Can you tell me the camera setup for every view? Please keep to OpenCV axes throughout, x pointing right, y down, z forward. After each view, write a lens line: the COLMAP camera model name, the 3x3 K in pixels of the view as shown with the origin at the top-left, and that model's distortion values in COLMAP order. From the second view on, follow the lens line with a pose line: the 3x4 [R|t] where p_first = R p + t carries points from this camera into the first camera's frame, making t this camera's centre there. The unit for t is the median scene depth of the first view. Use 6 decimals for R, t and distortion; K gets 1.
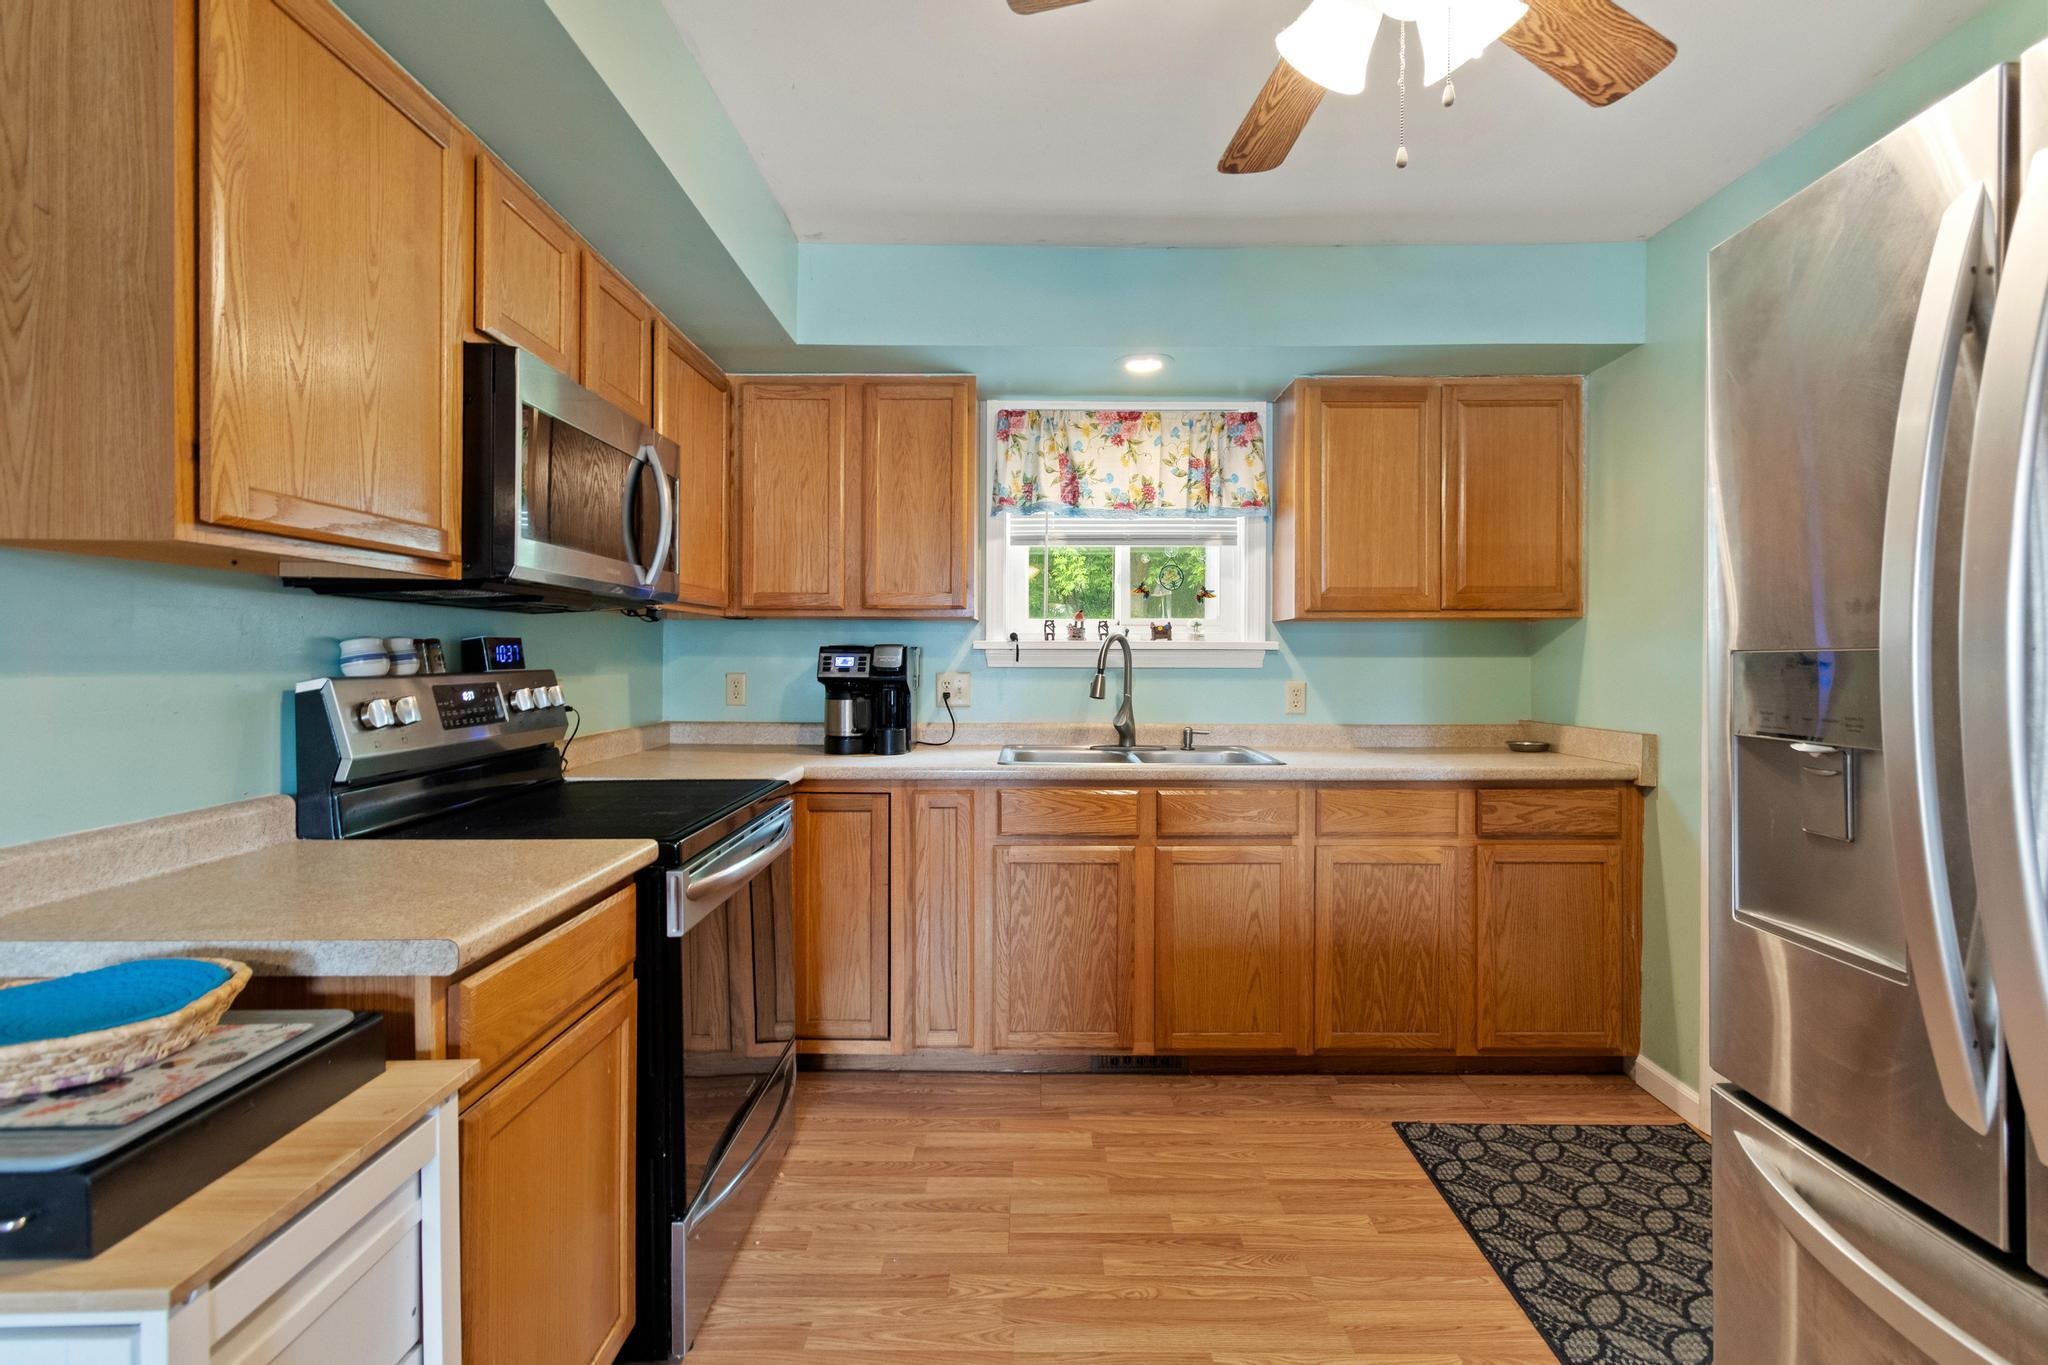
lens RADIAL K [[934.5, 0, 1035.9], [0, 934.5, 664.1], [0, 0, 1]] dist [0.007676, -0.002412]
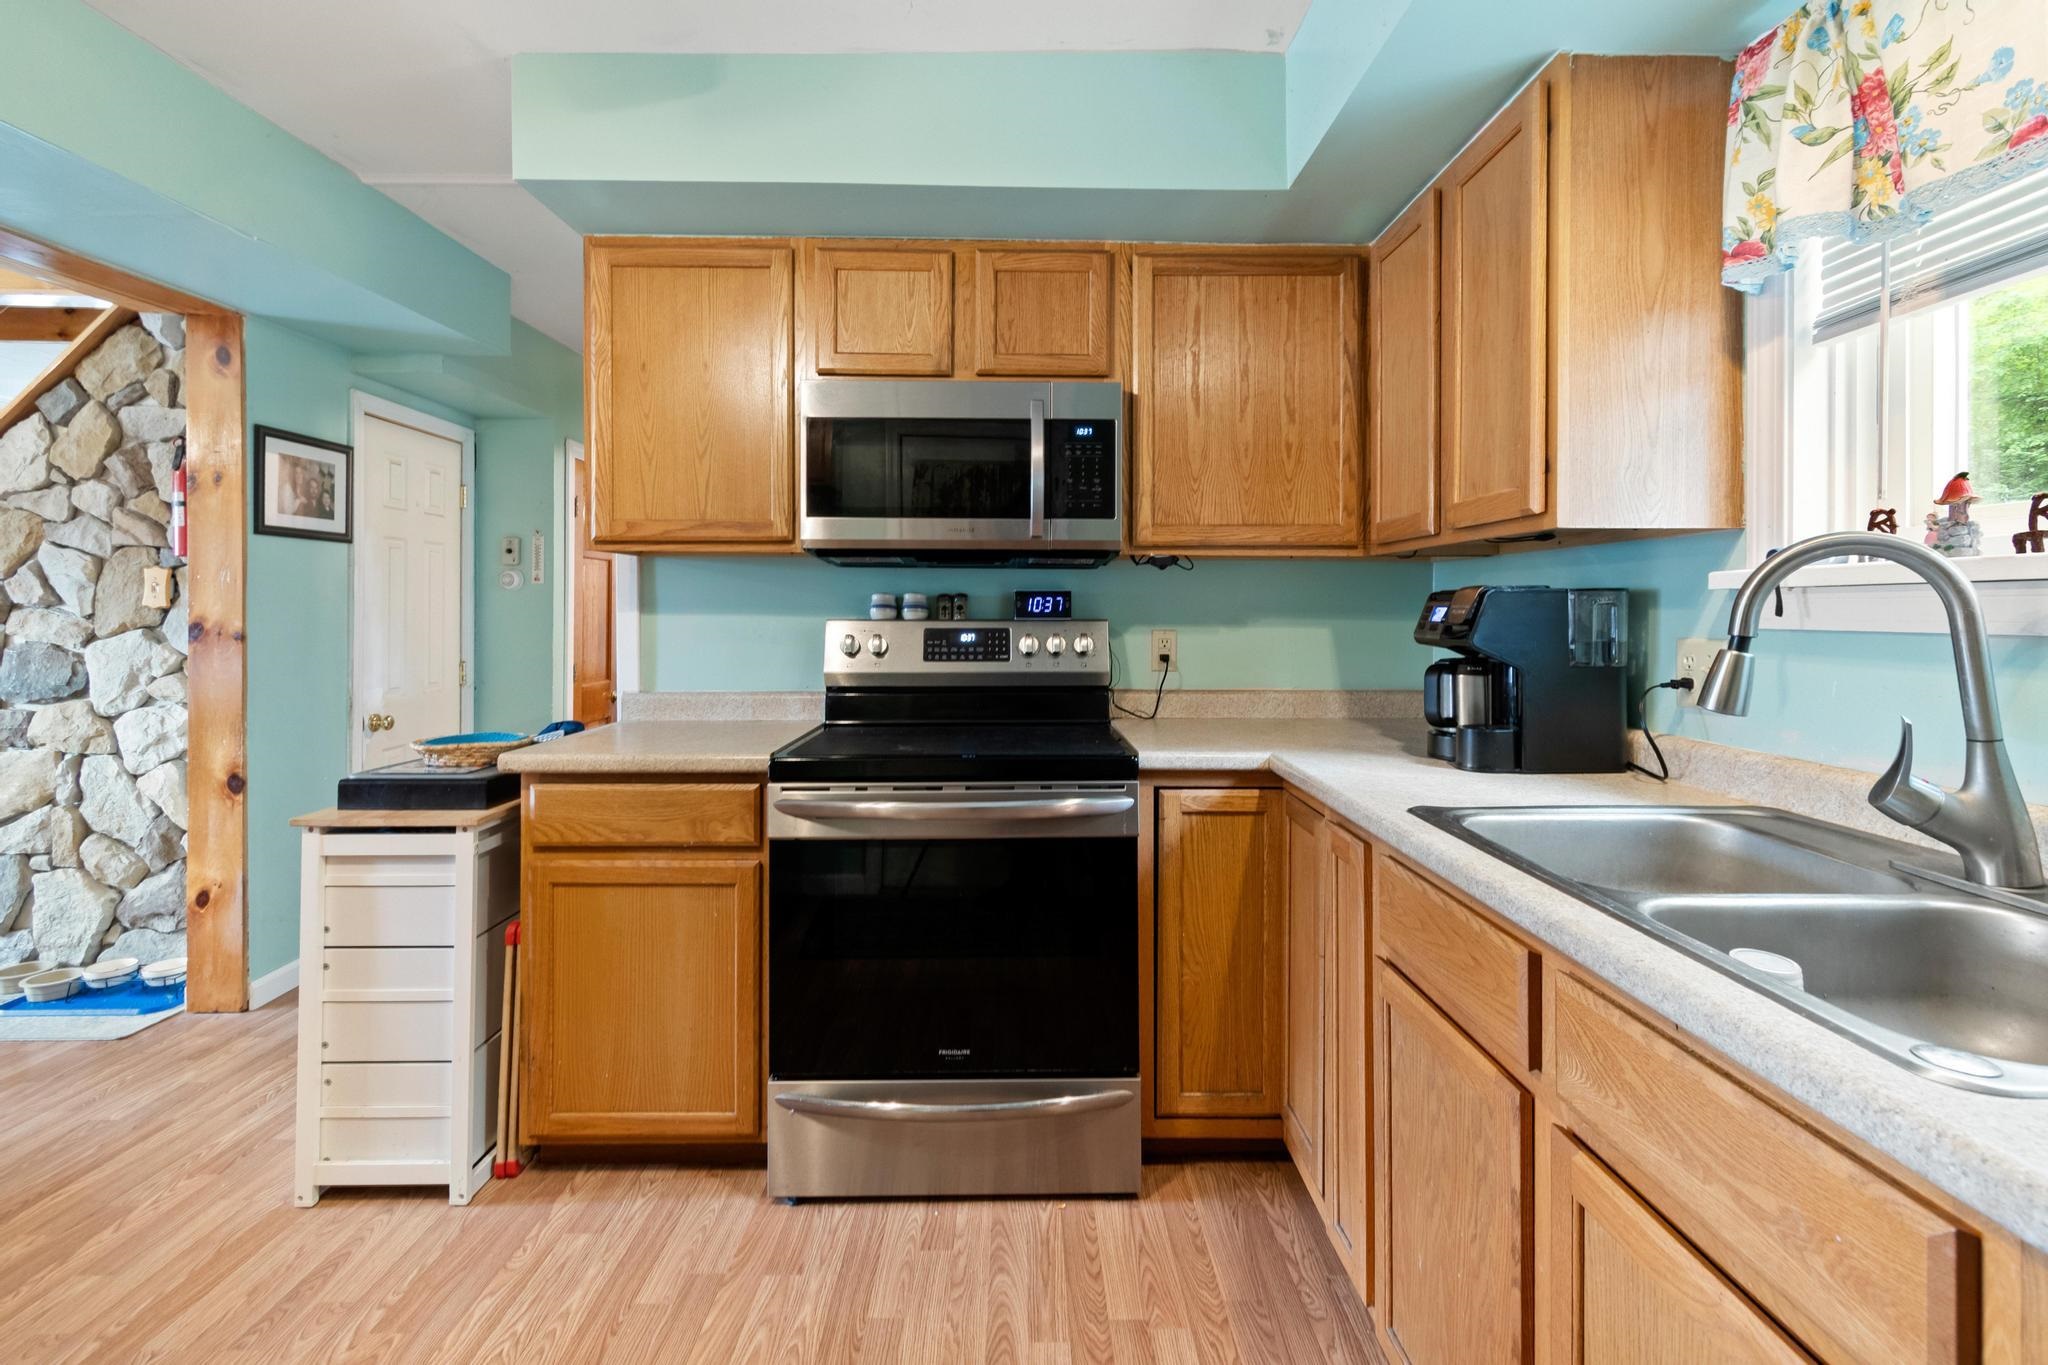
lens RADIAL K [[934.5, 0, 1038.9], [0, 934.5, 609.7], [0, 0, 1]] dist [0.007676, -0.002412]
pose [[0.017688, -0.002271, -0.999841, 0.486171], [-0.010698, 0.999940, -0.002461, -0.001285], [0.999786, 0.010739, 0.017662, 0.786885]]
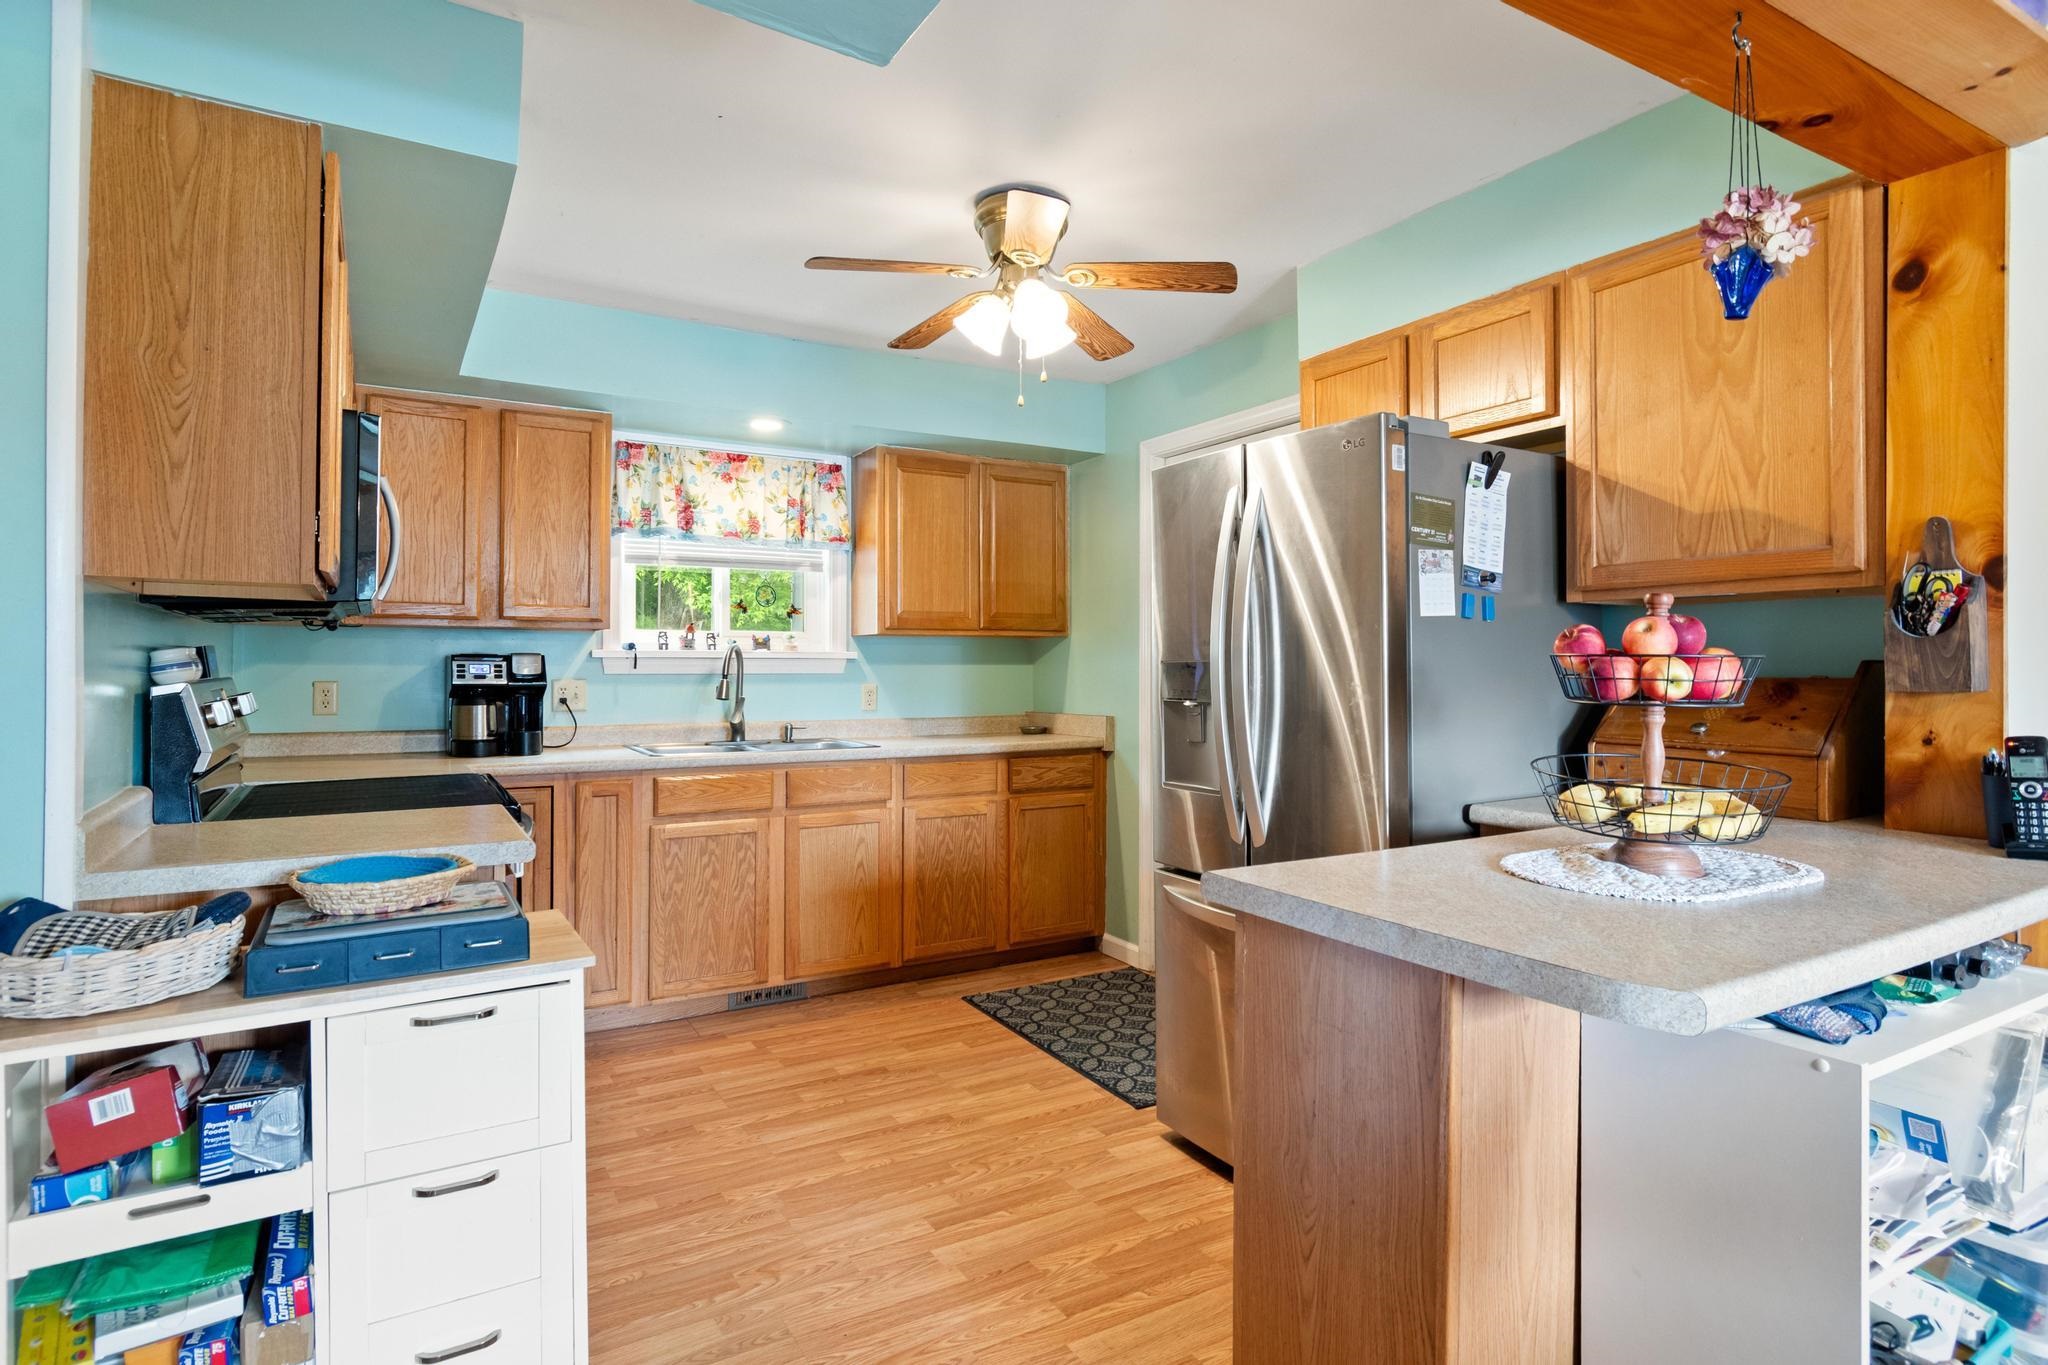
lens RADIAL K [[1079.9, 0, 1034.1], [0, 1079.9, 660.5], [0, 0, 1]] dist [0.001021, -0.000549]
pose [[0.858096, 0.001644, 0.513487, -0.327378], [0.004460, 0.999933, -0.010654, 0.003762], [-0.513470, 0.011432, 0.858031, -0.409031]]
